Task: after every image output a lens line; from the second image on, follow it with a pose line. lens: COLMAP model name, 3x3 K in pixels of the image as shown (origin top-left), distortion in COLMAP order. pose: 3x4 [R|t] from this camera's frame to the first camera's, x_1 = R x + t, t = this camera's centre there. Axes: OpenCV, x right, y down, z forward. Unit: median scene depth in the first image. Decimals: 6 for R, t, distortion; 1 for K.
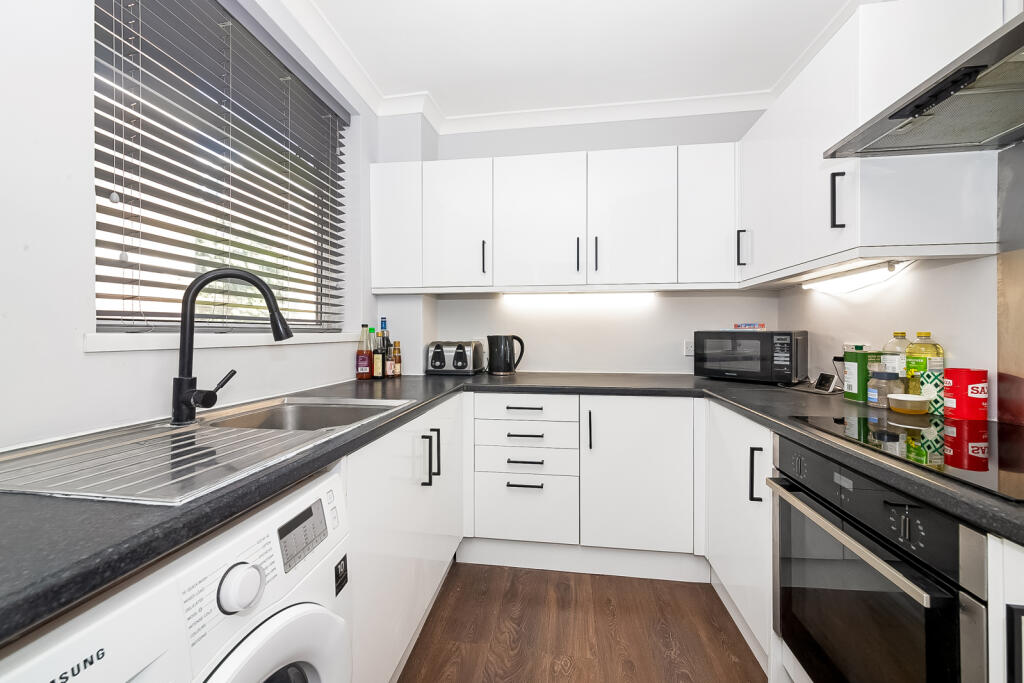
lens RADIAL K [[391.0, 0, 495.8], [0, 391.0, 335.3], [0, 0, 1]] dist [-0.000840, -0.000037]
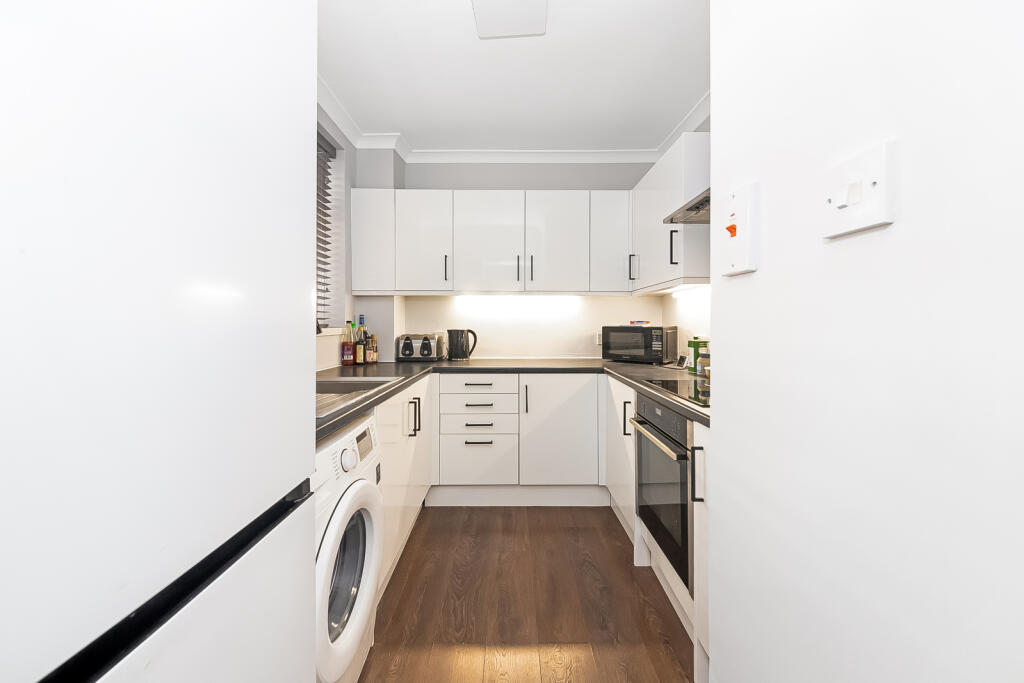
lens RADIAL K [[390.5, 0, 505.7], [0, 390.5, 328.2], [0, 0, 1]] dist [-0.002632, -0.000168]
pose [[0.986031, 0.000281, 0.166561, -0.053462], [-0.000927, 0.999992, 0.003800, -0.010074], [-0.166559, -0.003901, 0.986024, -0.307139]]
